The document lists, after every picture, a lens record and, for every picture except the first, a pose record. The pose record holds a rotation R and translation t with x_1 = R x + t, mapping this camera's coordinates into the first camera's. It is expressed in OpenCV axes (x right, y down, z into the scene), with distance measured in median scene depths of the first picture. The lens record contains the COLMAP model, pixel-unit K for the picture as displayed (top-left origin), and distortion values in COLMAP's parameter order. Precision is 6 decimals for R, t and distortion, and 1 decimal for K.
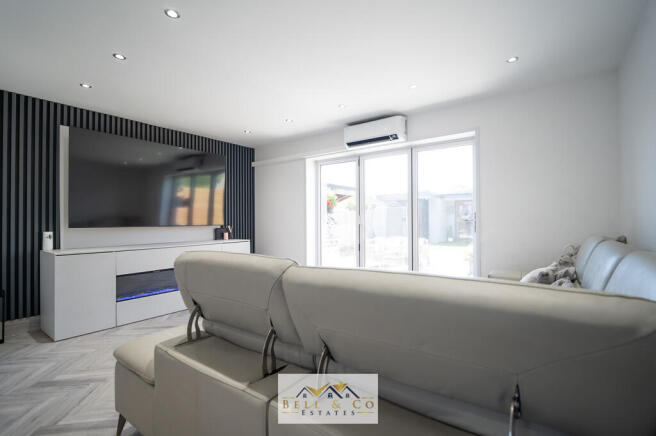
lens RADIAL K [[296.7, 0, 328.0], [0, 296.7, 218.0], [0, 0, 1]] dist [-0.065236, -0.000107]
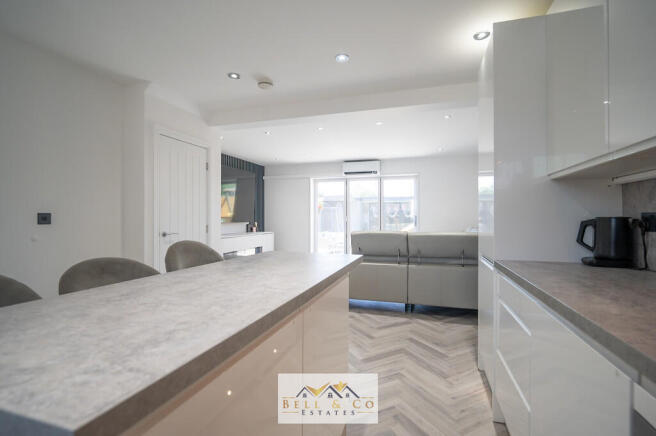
lens RADIAL K [[311.4, 0, 328.0], [0, 311.4, 218.0], [0, 0, 1]] dist [-0.001539, -0.000354]
pose [[0.944134, -0.006722, 0.329493, -0.540163], [0.006250, 0.999977, 0.002495, 0.003489], [-0.329503, -0.000296, 0.944155, -0.575536]]
